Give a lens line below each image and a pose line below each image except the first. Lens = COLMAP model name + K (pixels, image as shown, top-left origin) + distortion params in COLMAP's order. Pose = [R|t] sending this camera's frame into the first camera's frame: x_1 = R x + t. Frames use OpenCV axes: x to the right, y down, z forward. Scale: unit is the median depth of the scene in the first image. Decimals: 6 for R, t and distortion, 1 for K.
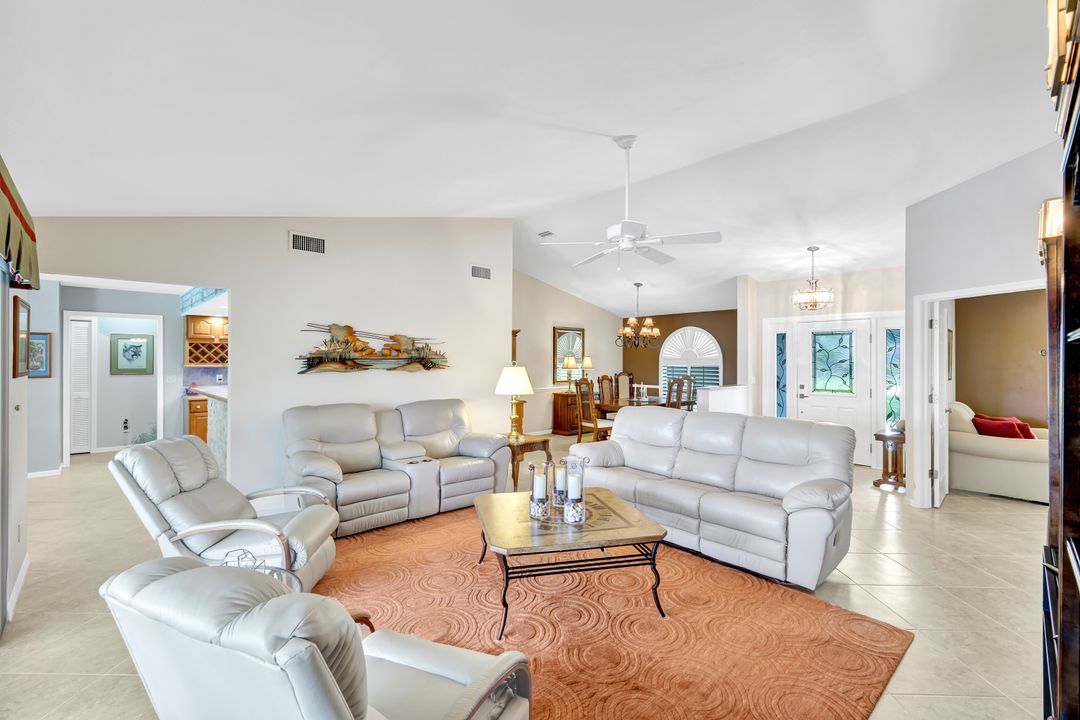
lens RADIAL K [[474.0, 0, 548.1], [0, 474.0, 355.7], [0, 0, 1]] dist [0.013830, -0.001222]
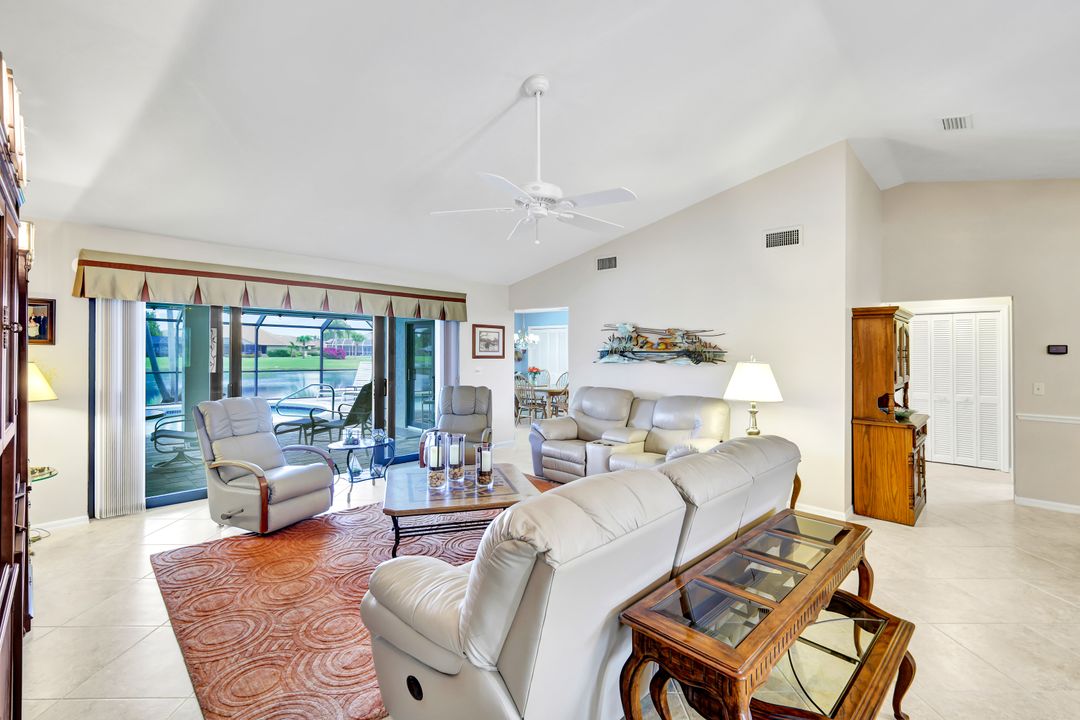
lens RADIAL K [[474.0, 0, 536.2], [0, 474.0, 350.5], [0, 0, 1]] dist [0.013830, -0.001222]
pose [[0.024773, -0.002806, -0.999689, 0.528679], [-0.006152, 0.999977, -0.002960, 0.006336], [0.999674, 0.006224, 0.024756, 0.515231]]
